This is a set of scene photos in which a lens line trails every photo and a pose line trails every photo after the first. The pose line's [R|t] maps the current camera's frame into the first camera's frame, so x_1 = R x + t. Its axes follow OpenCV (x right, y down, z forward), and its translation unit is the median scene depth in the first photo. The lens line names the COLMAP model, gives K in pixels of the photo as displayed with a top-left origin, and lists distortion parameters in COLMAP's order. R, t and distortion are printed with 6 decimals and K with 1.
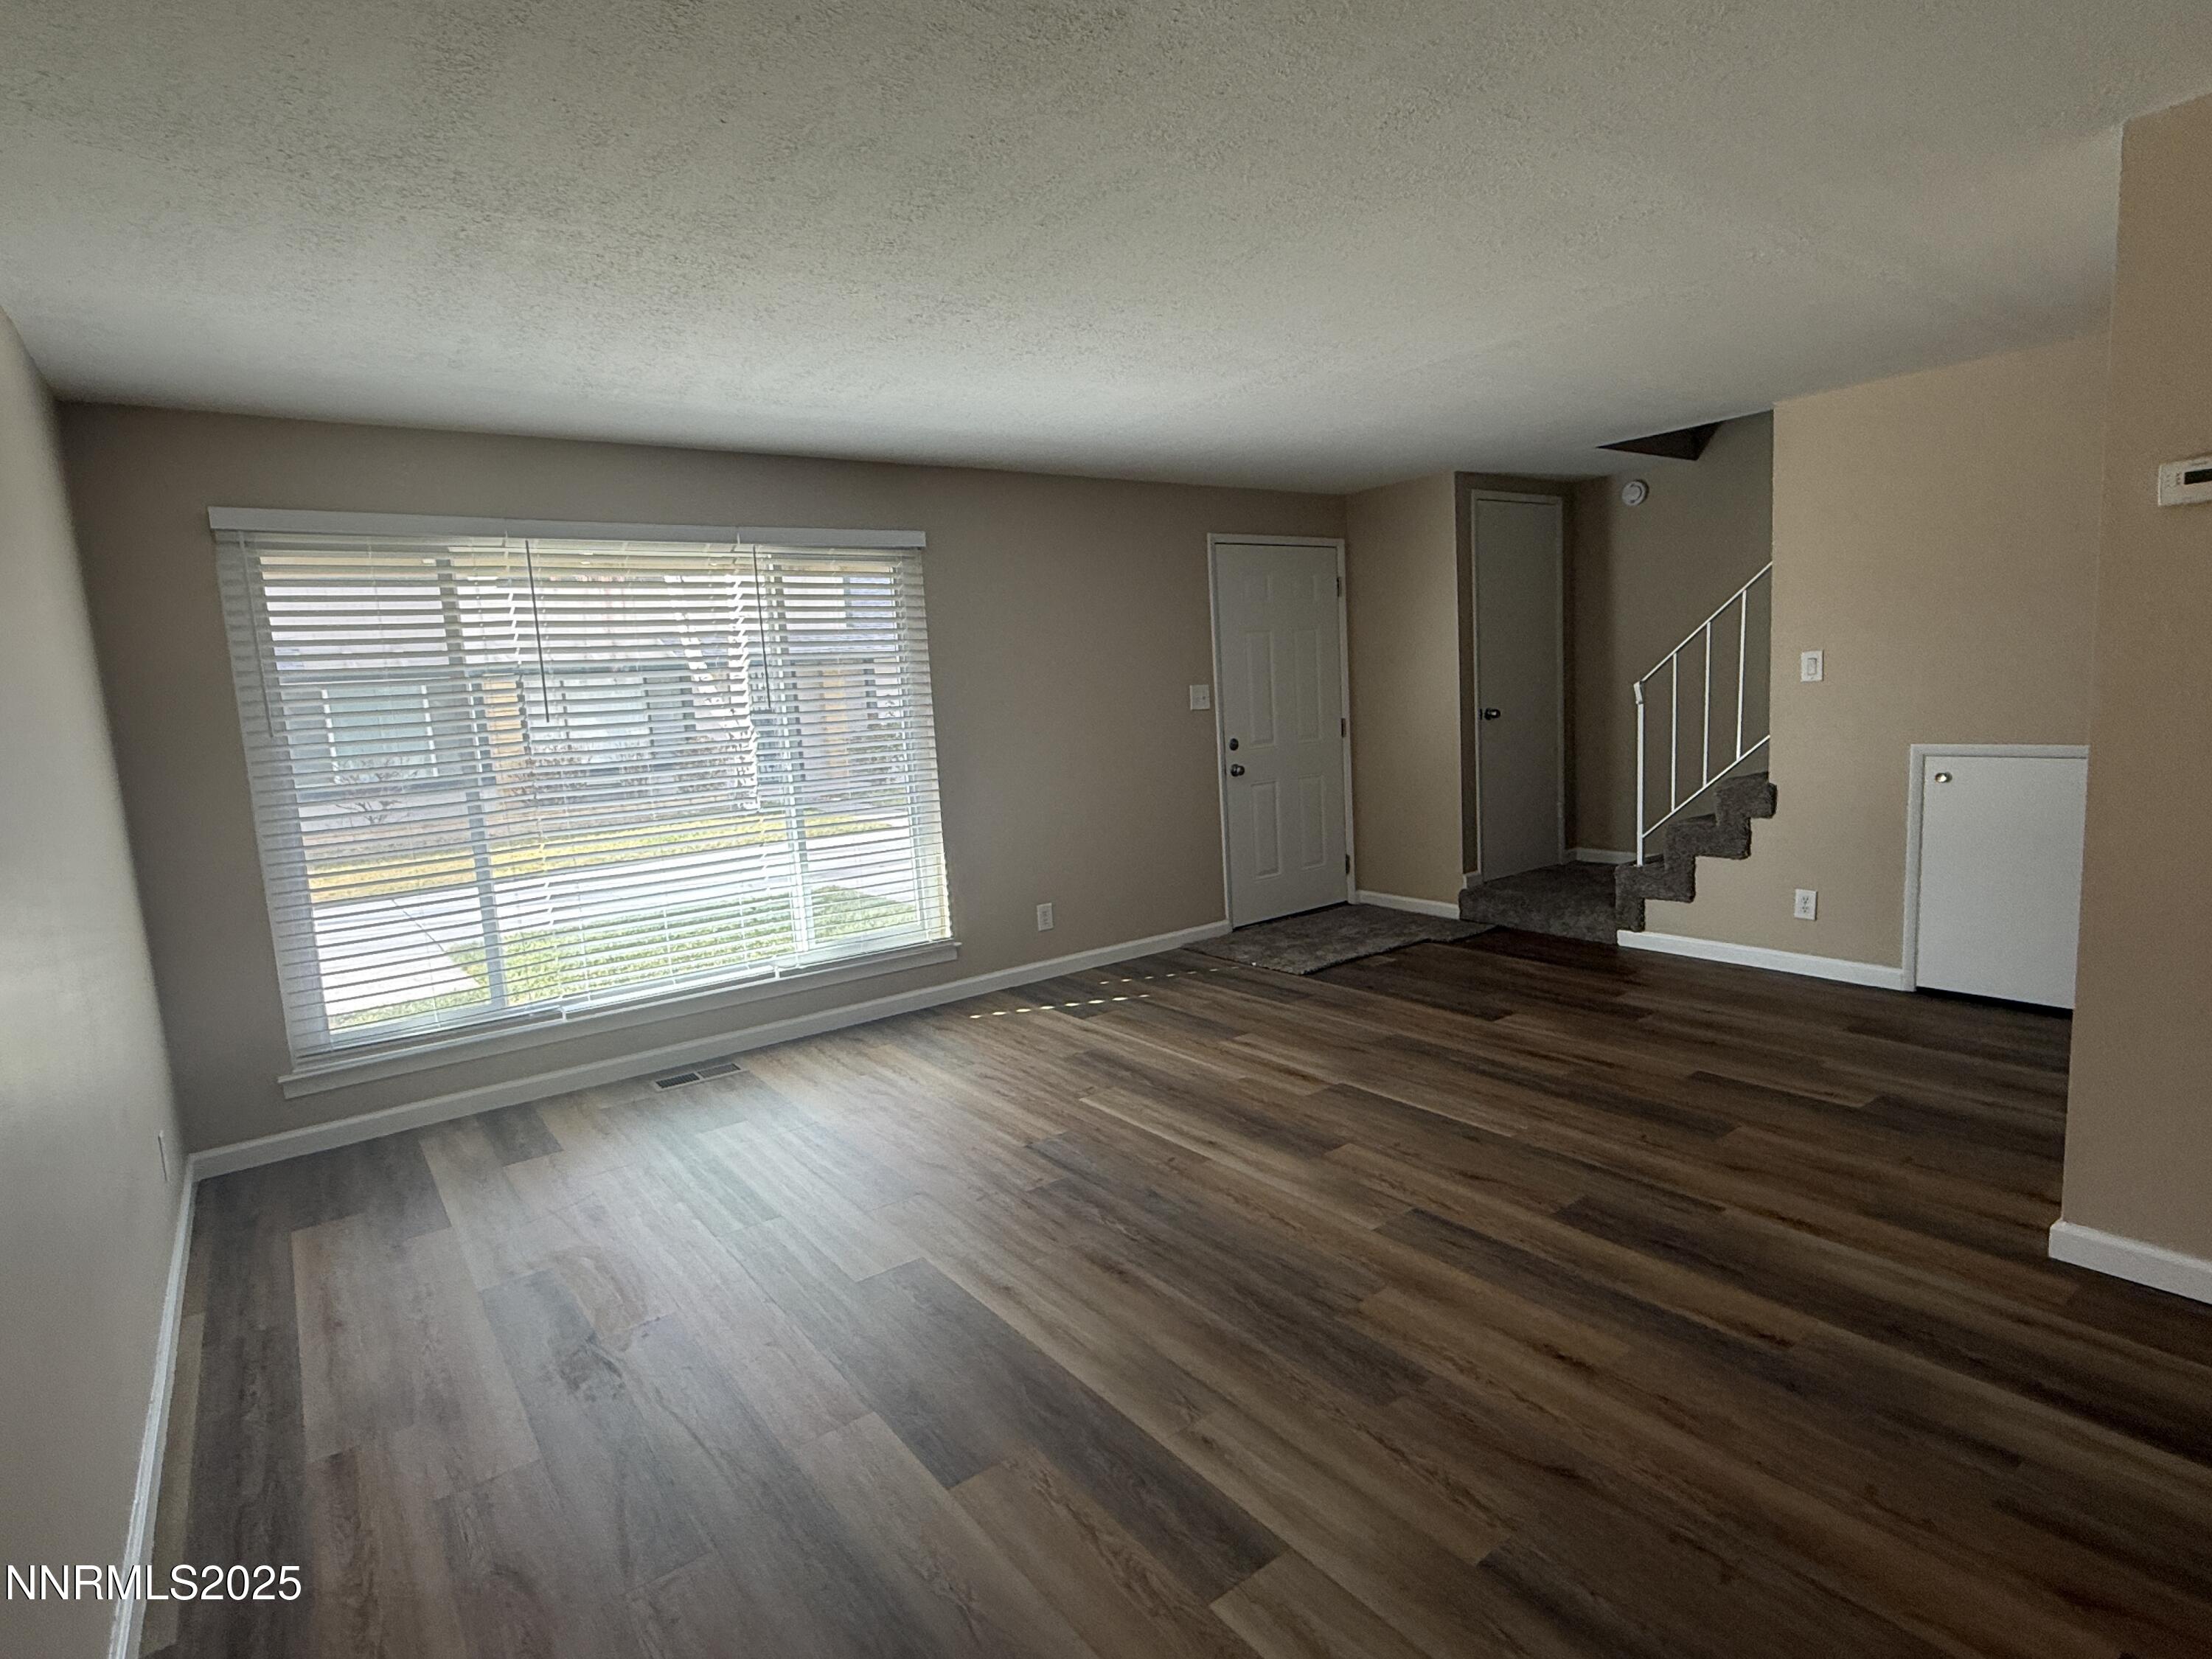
lens RADIAL K [[1138.4, 0, 1099.2], [0, 1138.4, 835.5], [0, 0, 1]] dist [-0.006632, 0.006470]
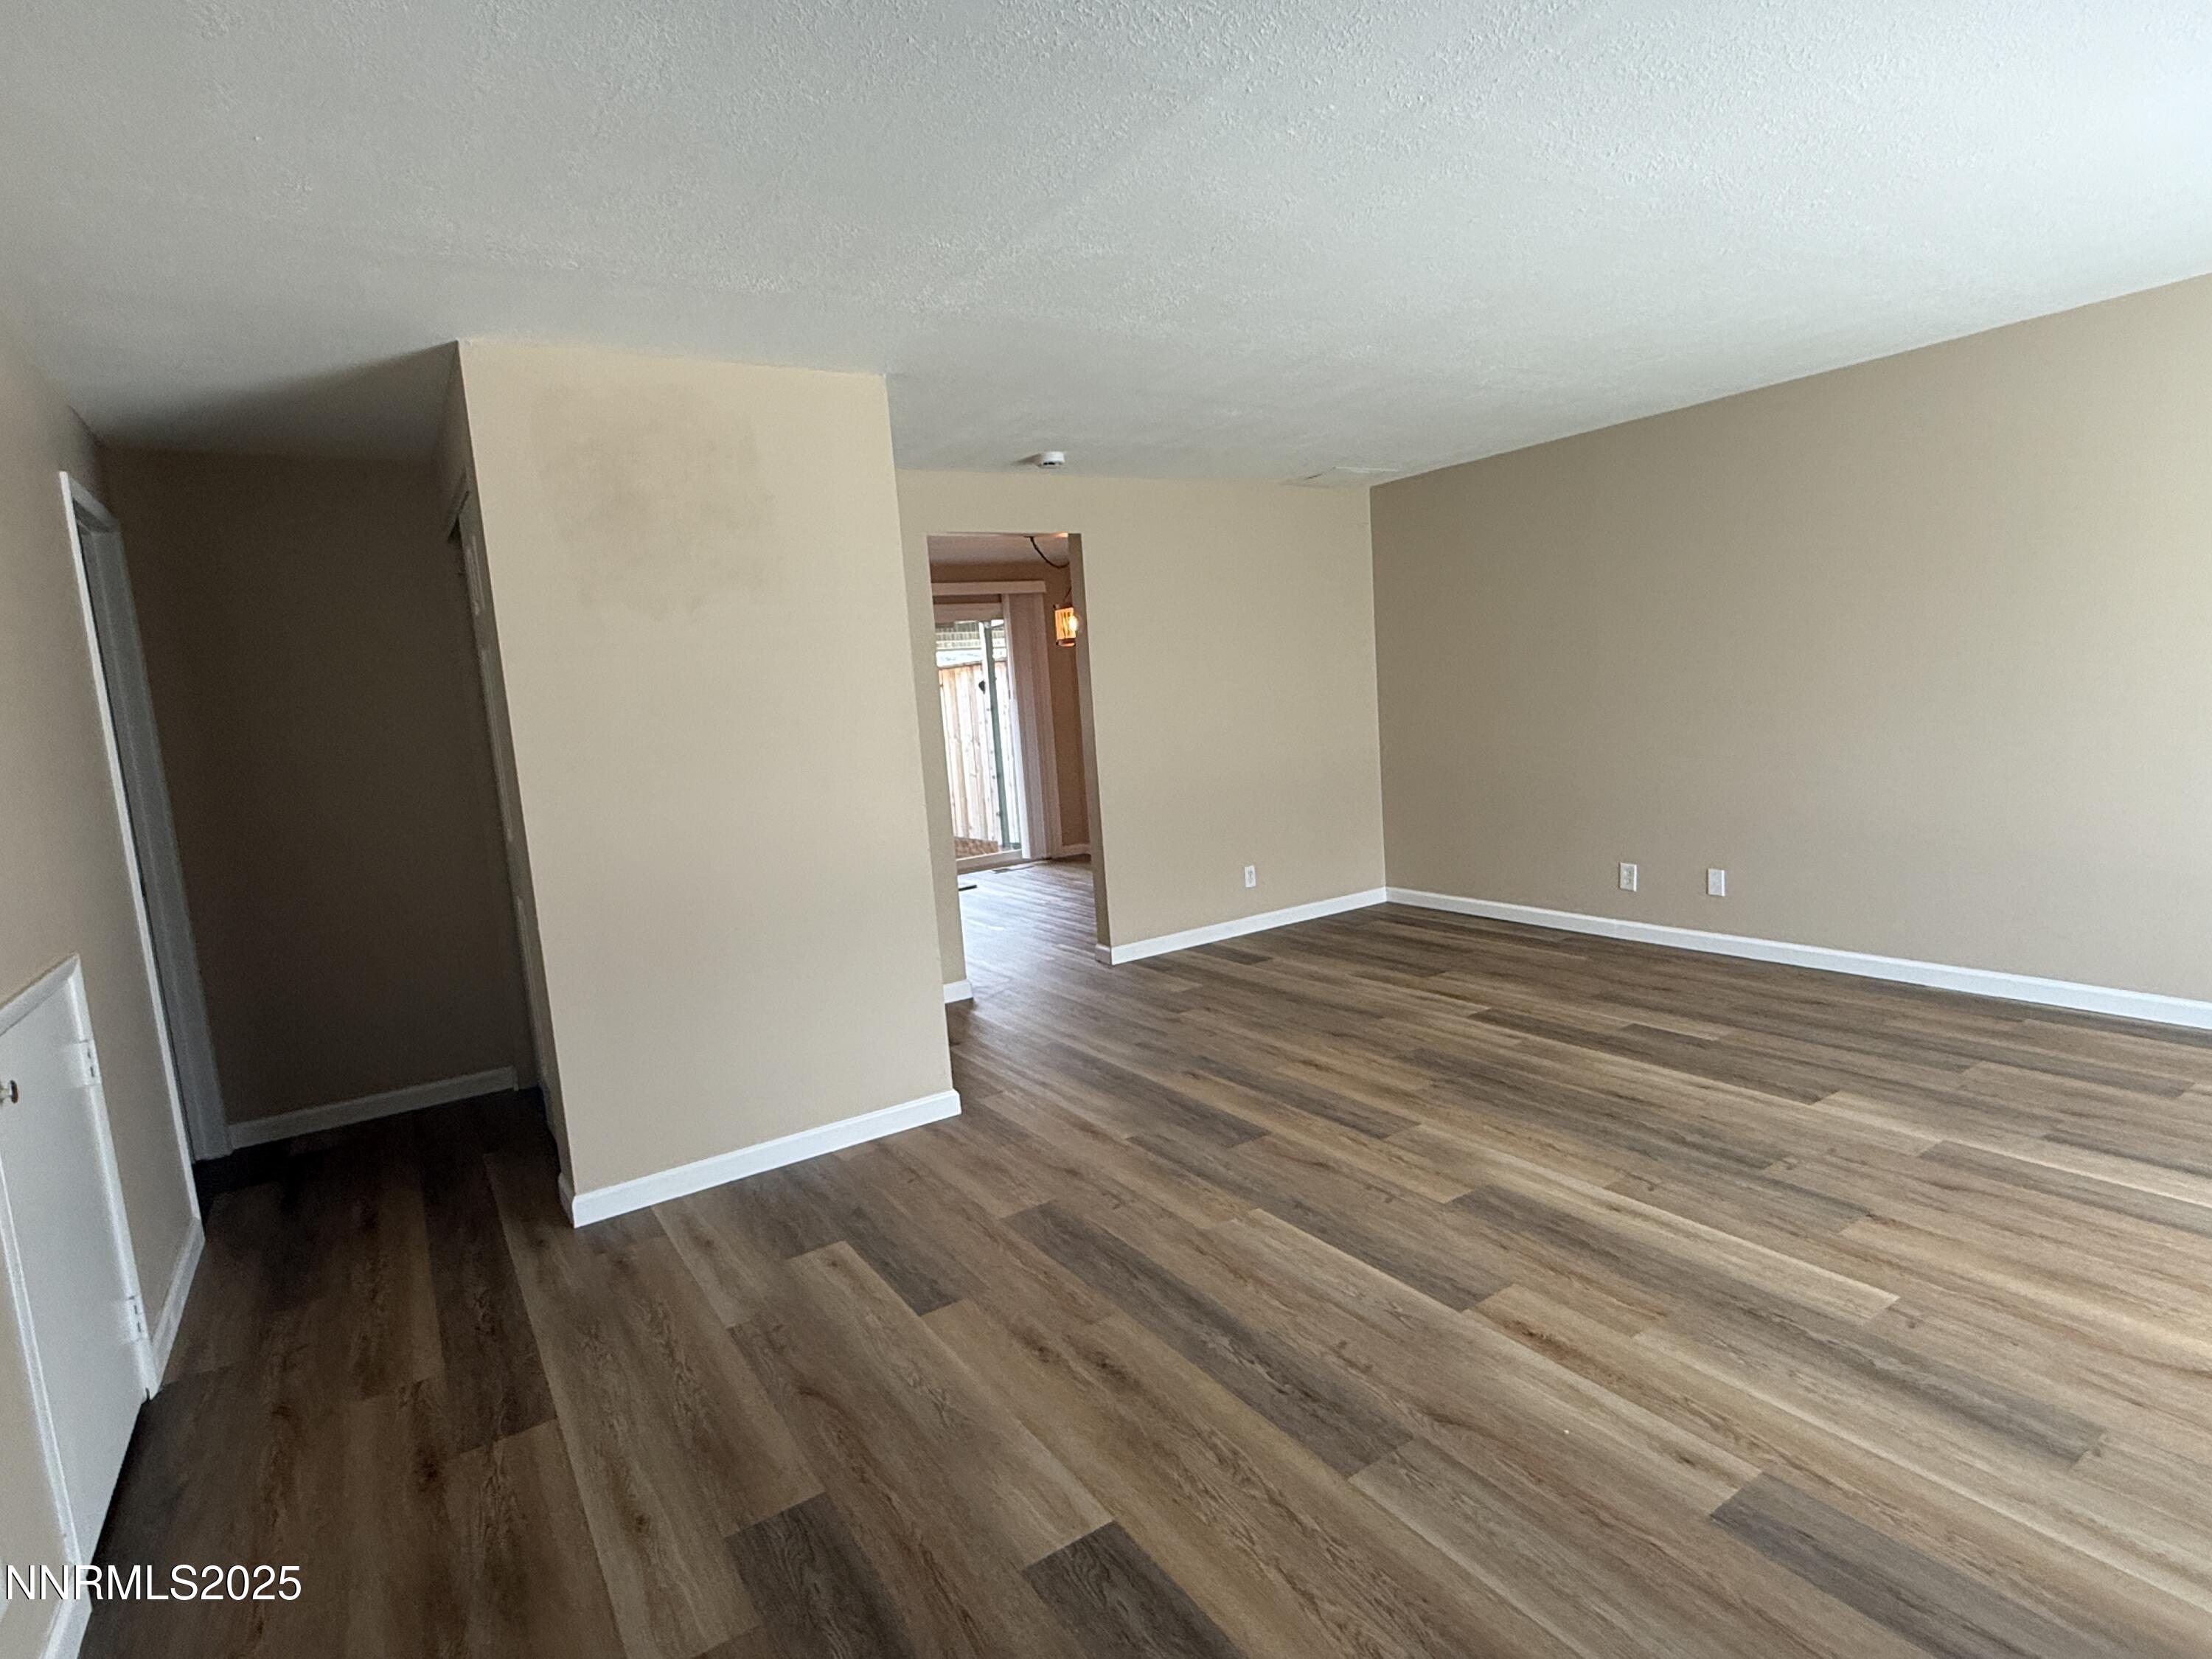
lens RADIAL K [[1138.4, 0, 1099.2], [0, 1138.4, 835.5], [0, 0, 1]] dist [-0.006632, 0.006470]
pose [[-0.989471, 0.122965, 0.076338, 0.302410], [0.138662, 0.956551, 0.256482, -0.201153], [-0.041483, 0.264367, -0.963530, 1.412133]]
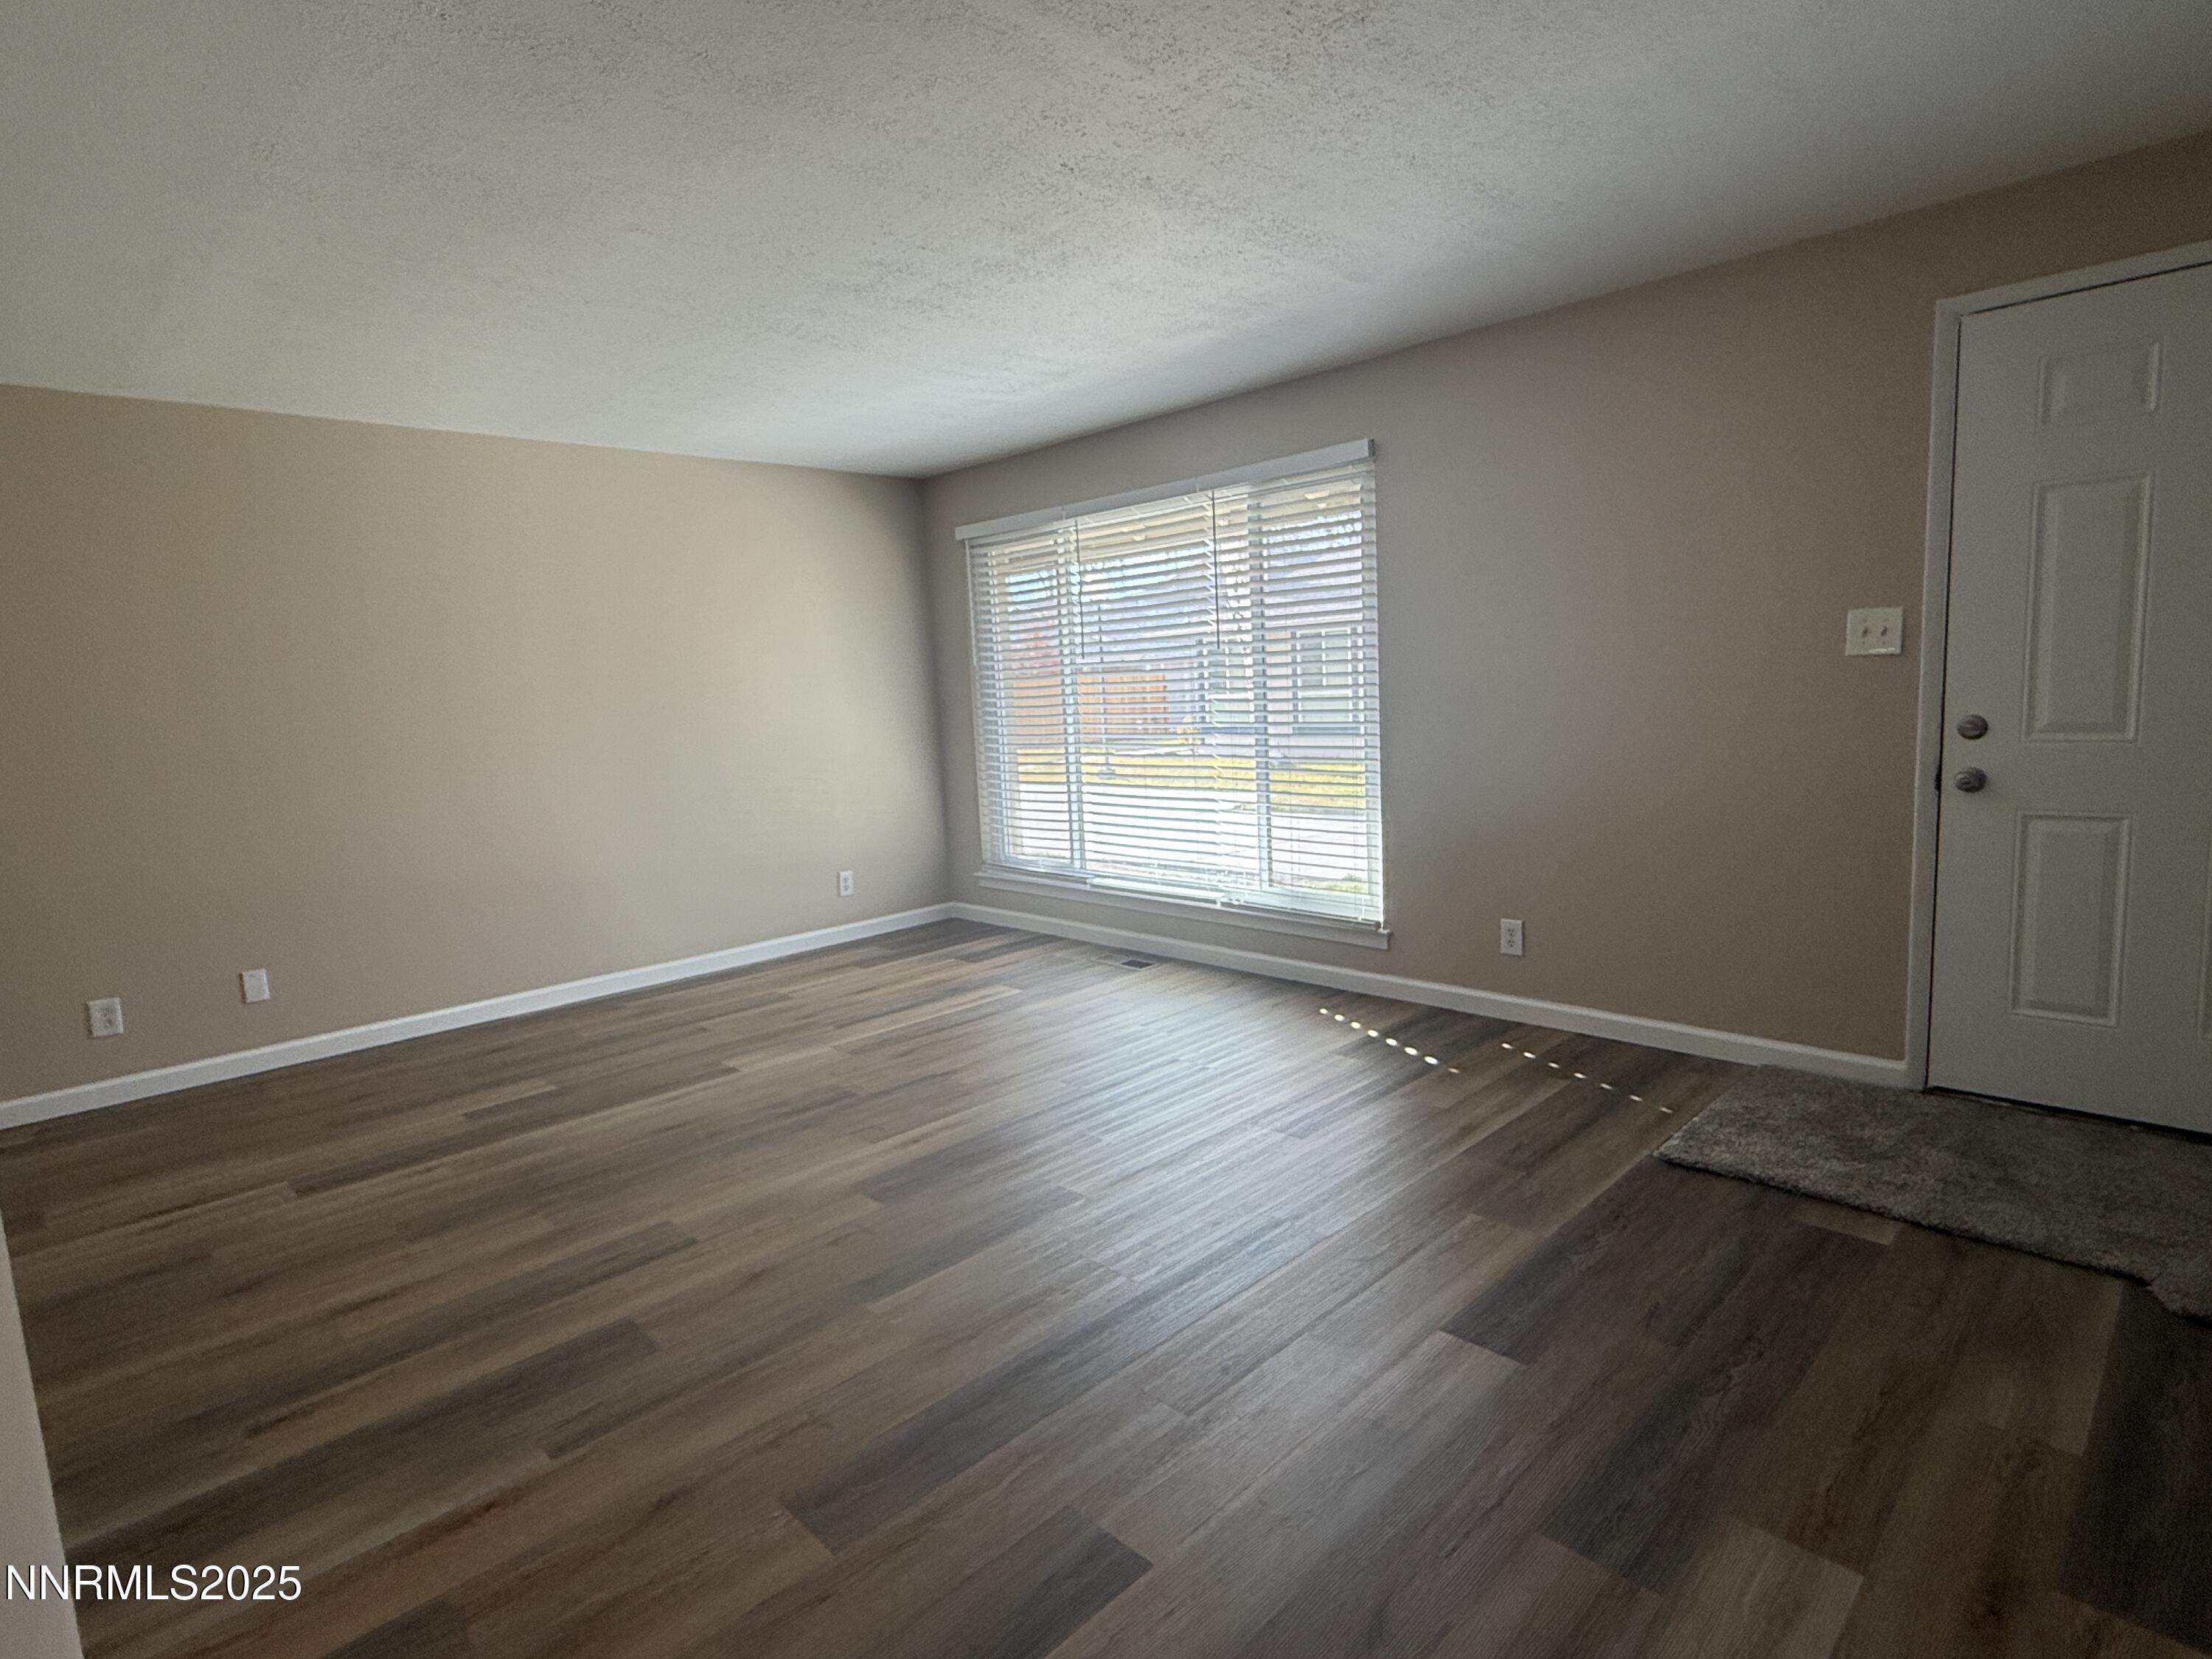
lens RADIAL K [[1138.4, 0, 1099.2], [0, 1138.4, 835.5], [0, 0, 1]] dist [-0.006632, 0.006470]
pose [[0.140687, 0.180560, -0.973450, 0.801183], [-0.091392, 0.981400, 0.168826, -0.119685], [0.985827, 0.065214, 0.154572, 0.806939]]
